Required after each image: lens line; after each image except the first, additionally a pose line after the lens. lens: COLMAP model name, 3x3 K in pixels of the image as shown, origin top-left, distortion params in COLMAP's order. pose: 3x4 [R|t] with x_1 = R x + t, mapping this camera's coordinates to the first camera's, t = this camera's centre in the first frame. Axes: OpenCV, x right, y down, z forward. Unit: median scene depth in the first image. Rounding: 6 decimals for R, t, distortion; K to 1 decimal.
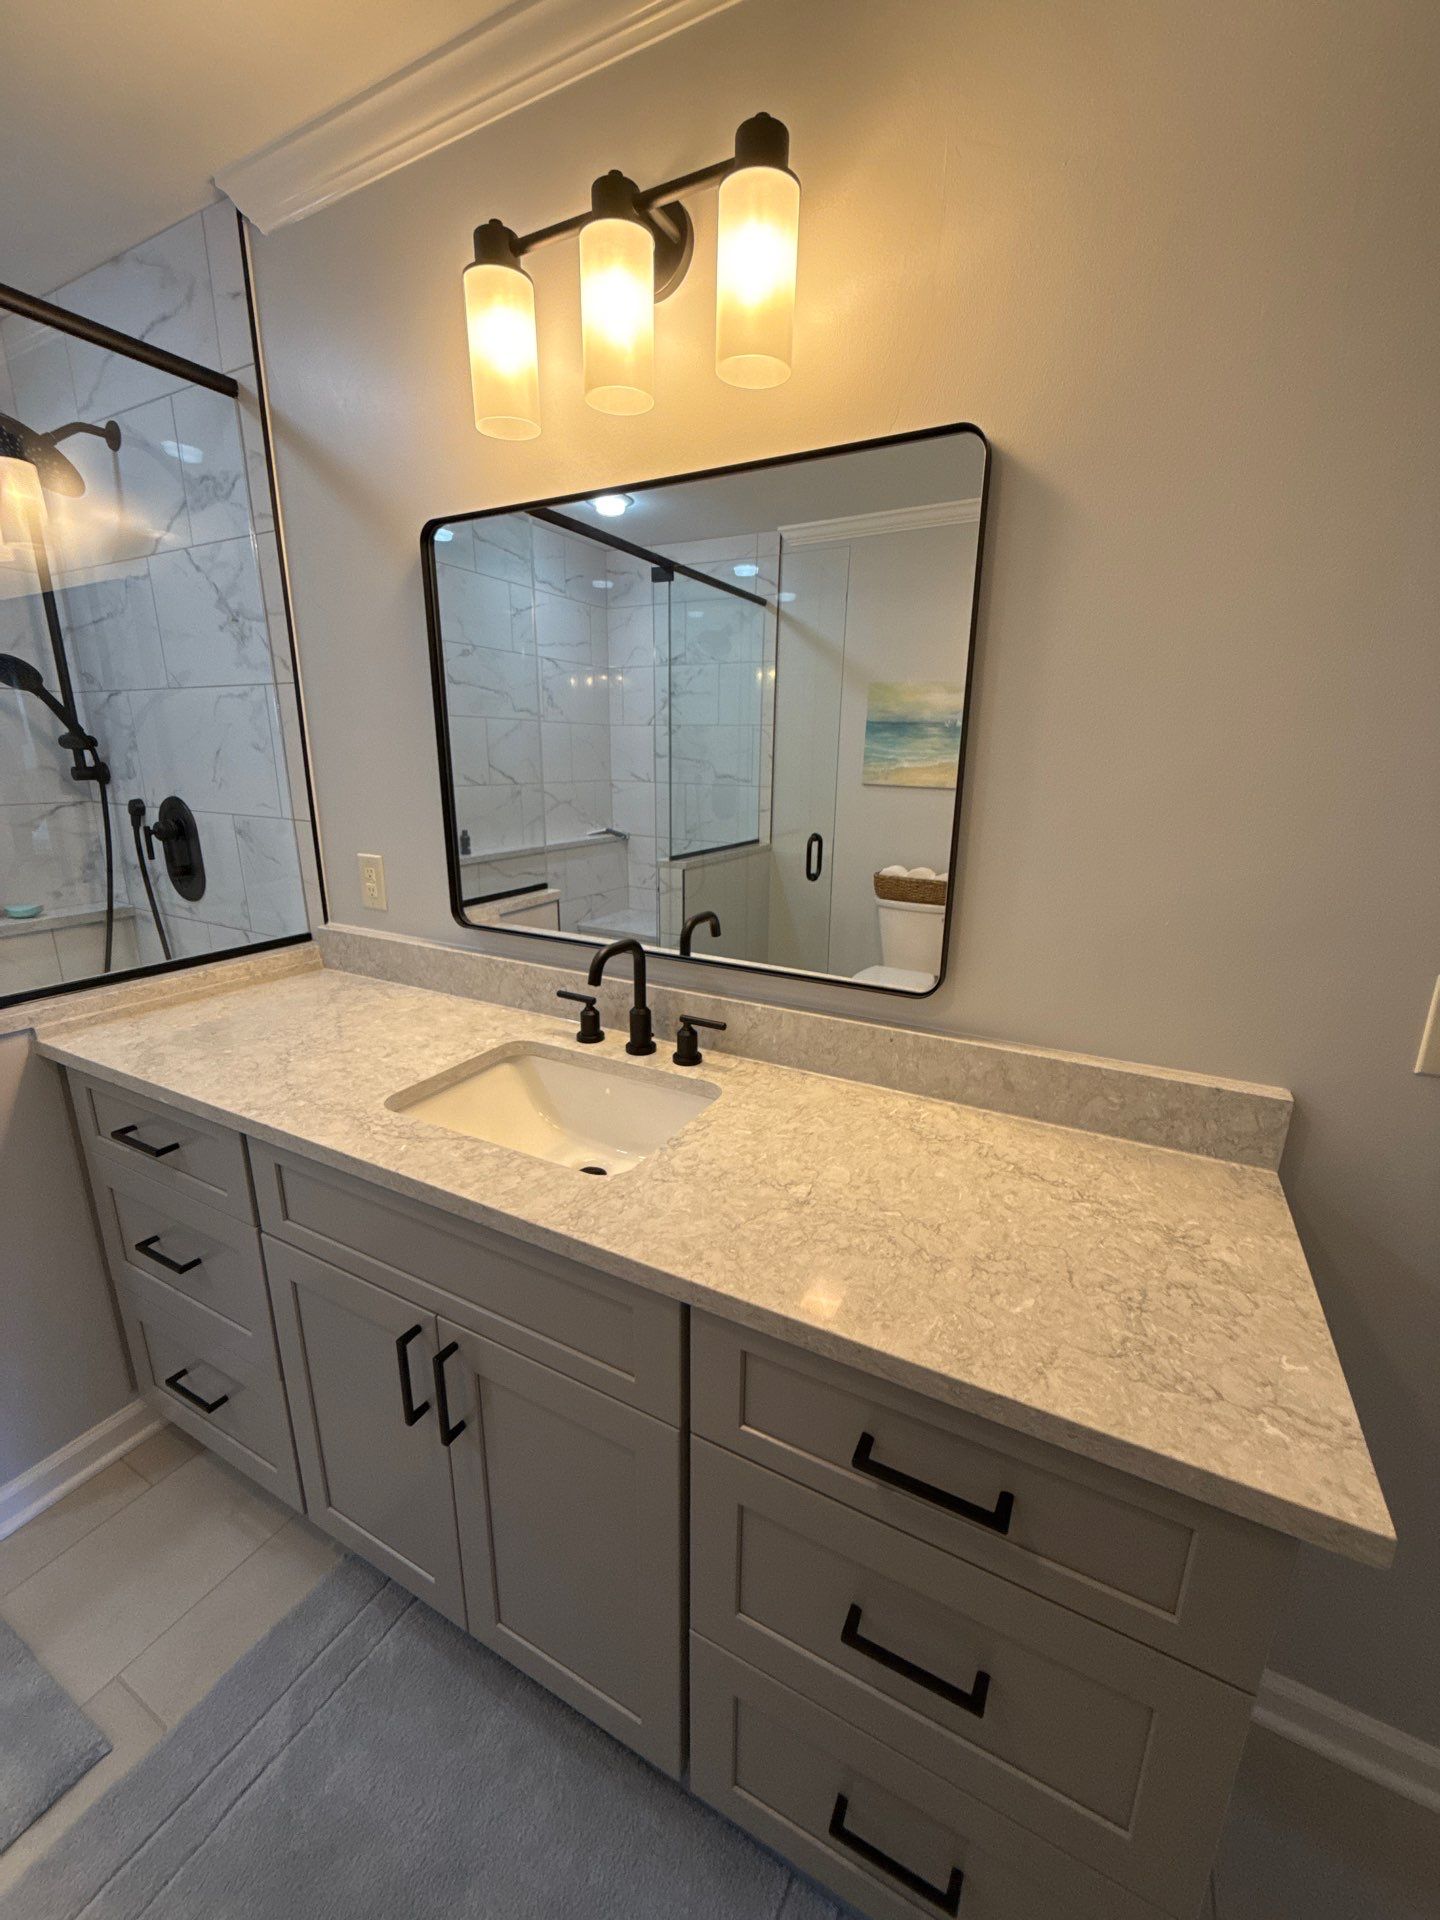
lens RADIAL K [[766.4, 0, 721.6], [0, 766.4, 959.7], [0, 0, 1]] dist [-0.000332, 0.000261]
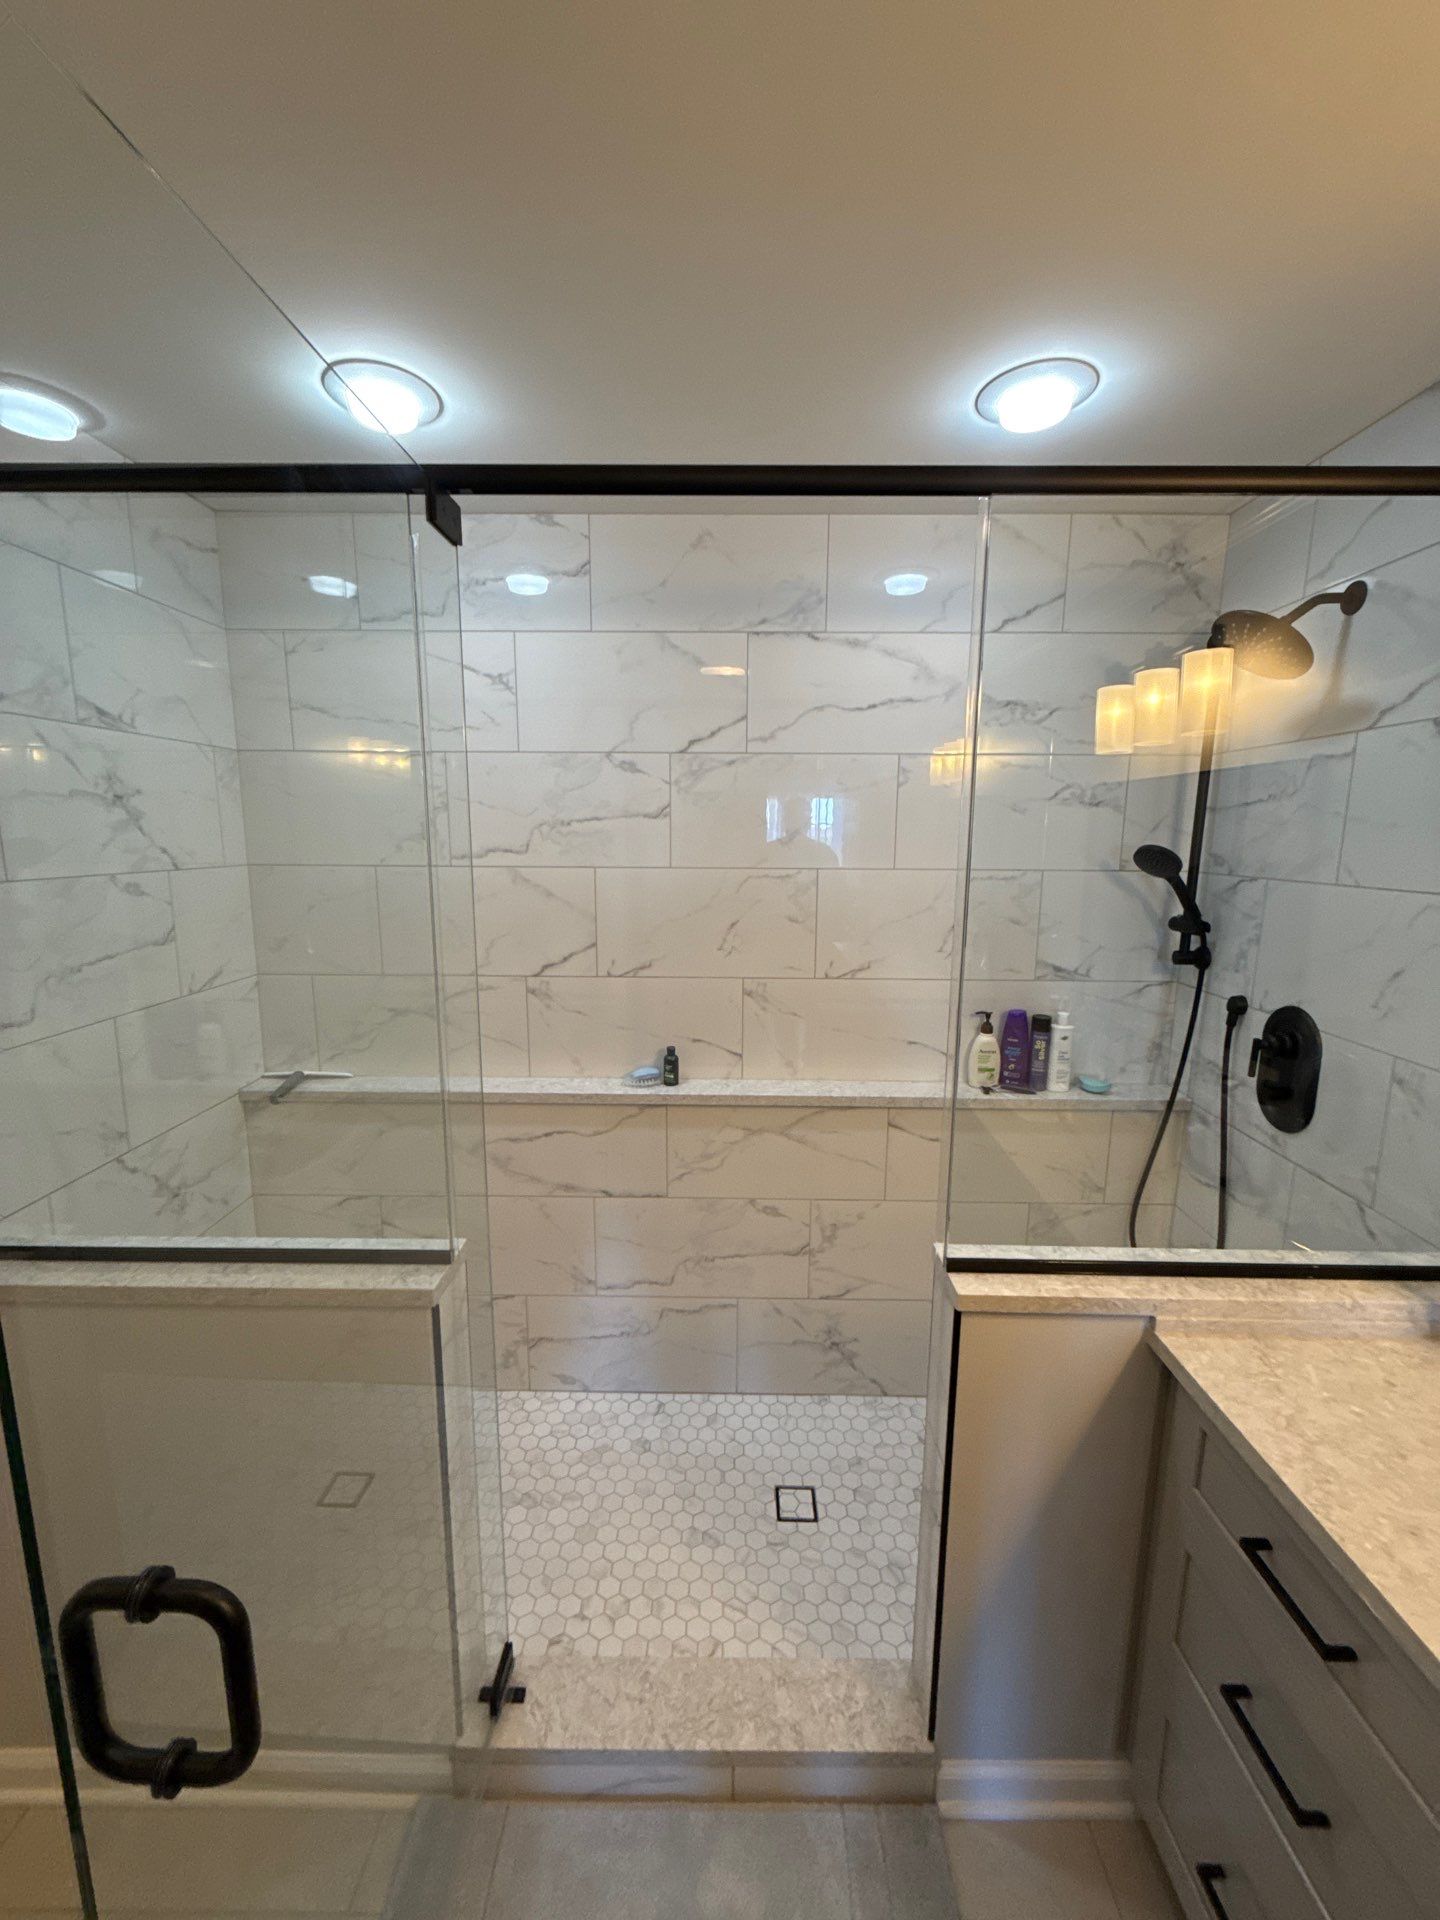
lens RADIAL K [[766.4, 0, 718.6], [0, 766.4, 959.9], [0, 0, 1]] dist [-0.000332, 0.000261]
pose [[0.462278, 0.136784, -0.876121, -0.370143], [-0.234742, 0.971659, 0.027840, -0.179107], [0.855099, 0.192792, 0.481286, 0.083548]]
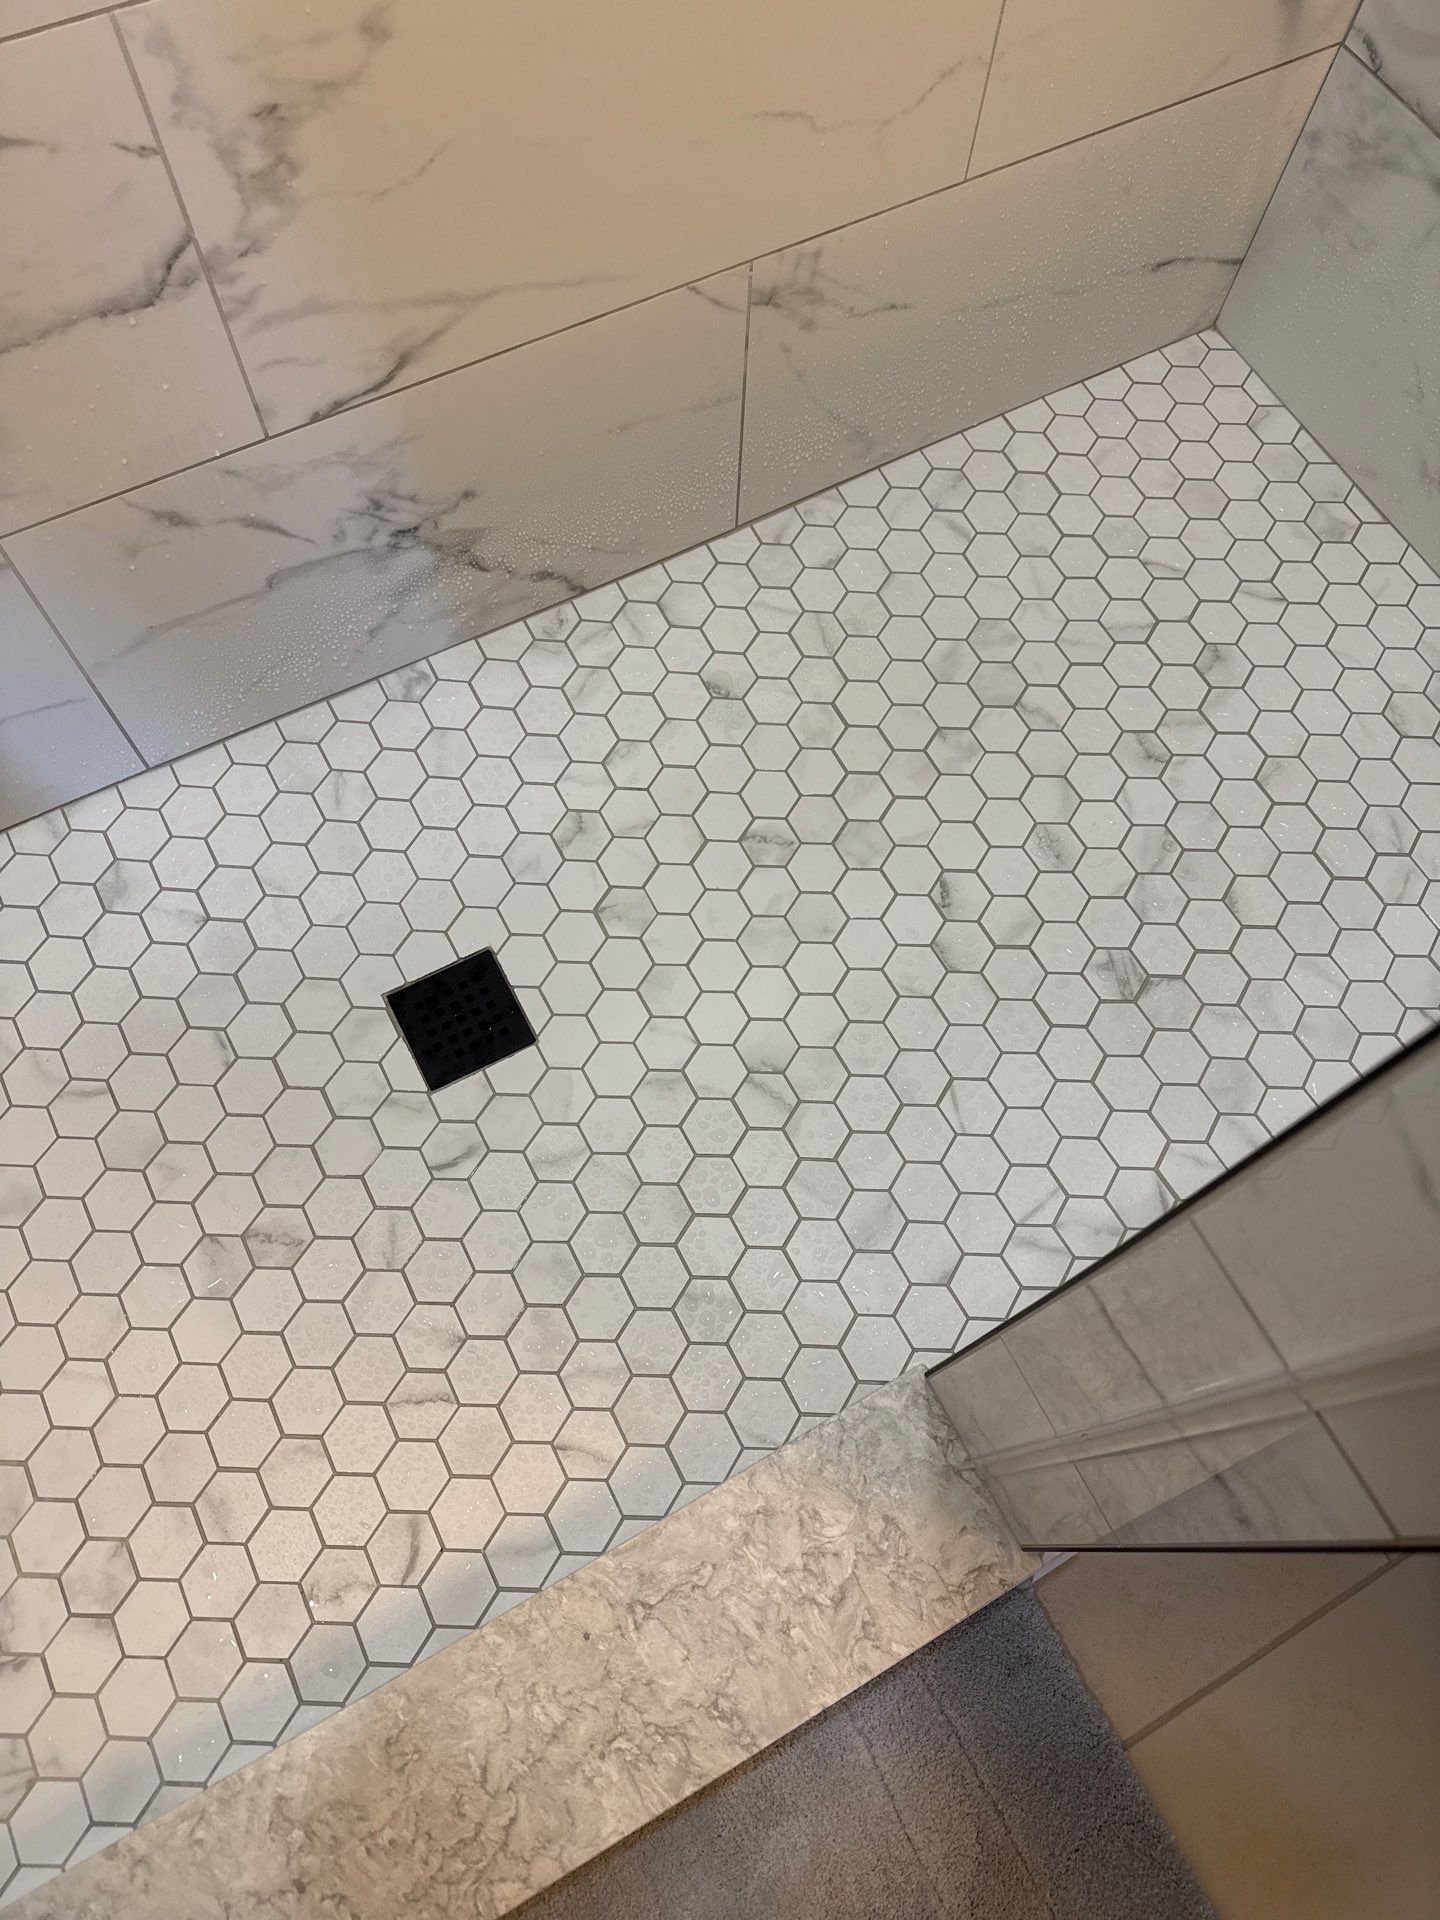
lens RADIAL K [[1360.8, 0, 718.1], [0, 1360.8, 963.2], [0, 0, 1]] dist [0.047505, -0.065381]
pose [[0.837997, 0.506446, -0.203159, -0.998030], [-0.163019, 0.587657, 0.792518, 0.022522], [0.520755, -0.631009, 0.575015, 0.596496]]
